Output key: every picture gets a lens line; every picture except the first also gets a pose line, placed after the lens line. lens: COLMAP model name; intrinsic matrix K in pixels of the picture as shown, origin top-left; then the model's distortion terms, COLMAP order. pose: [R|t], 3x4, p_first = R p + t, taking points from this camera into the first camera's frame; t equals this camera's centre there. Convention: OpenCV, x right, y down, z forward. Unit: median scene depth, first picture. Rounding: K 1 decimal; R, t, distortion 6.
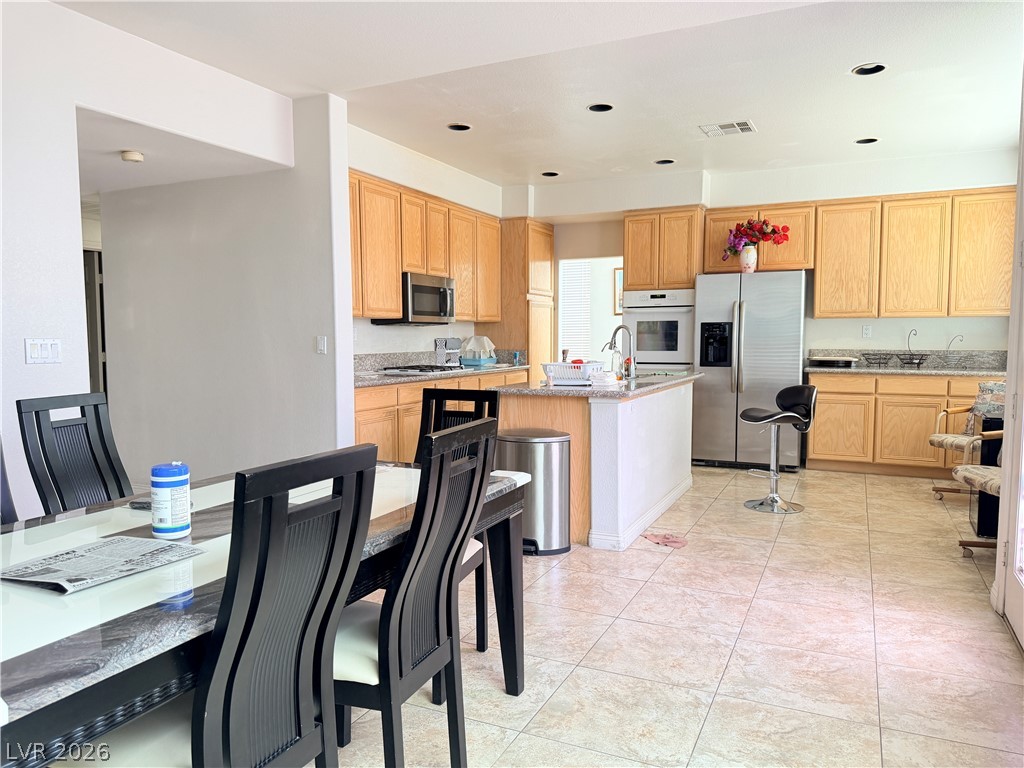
lens RADIAL K [[718.5, 0, 511.7], [0, 718.5, 389.1], [0, 0, 1]] dist [0.036941, -0.020716]
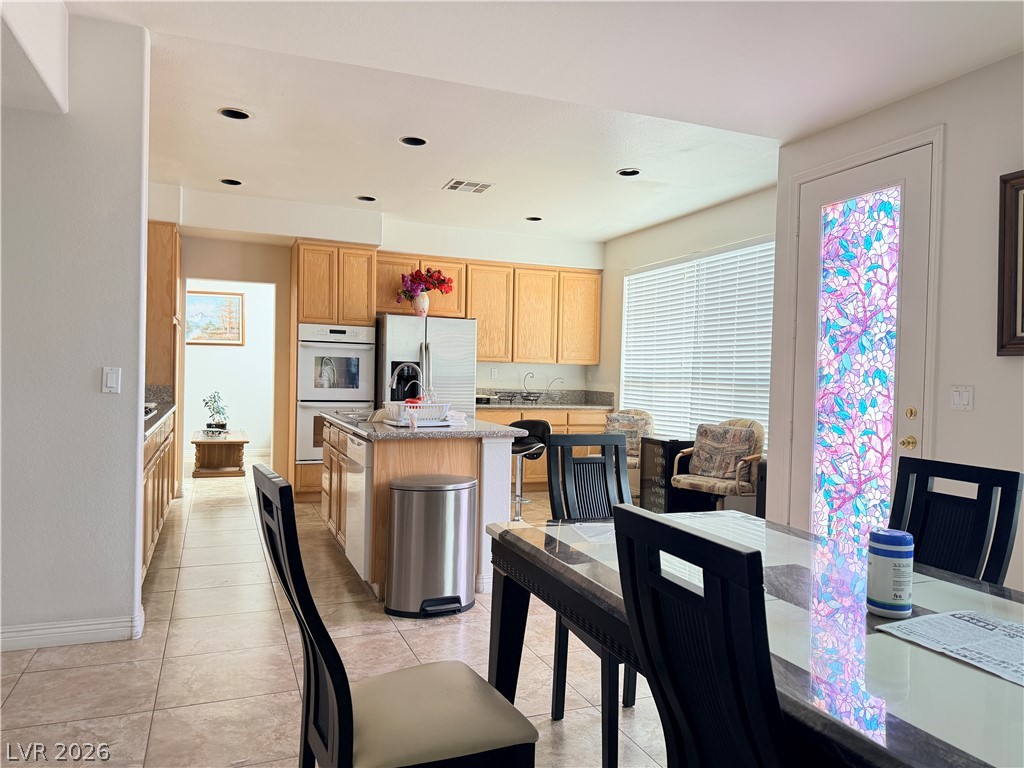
lens RADIAL K [[718.5, 0, 513.0], [0, 718.5, 384.6], [0, 0, 1]] dist [0.036941, -0.020716]
pose [[0.658632, 0.009177, 0.752409, -0.388096], [0.030362, 0.998787, -0.038760, -0.014522], [-0.751852, 0.048373, 0.657555, 0.203842]]
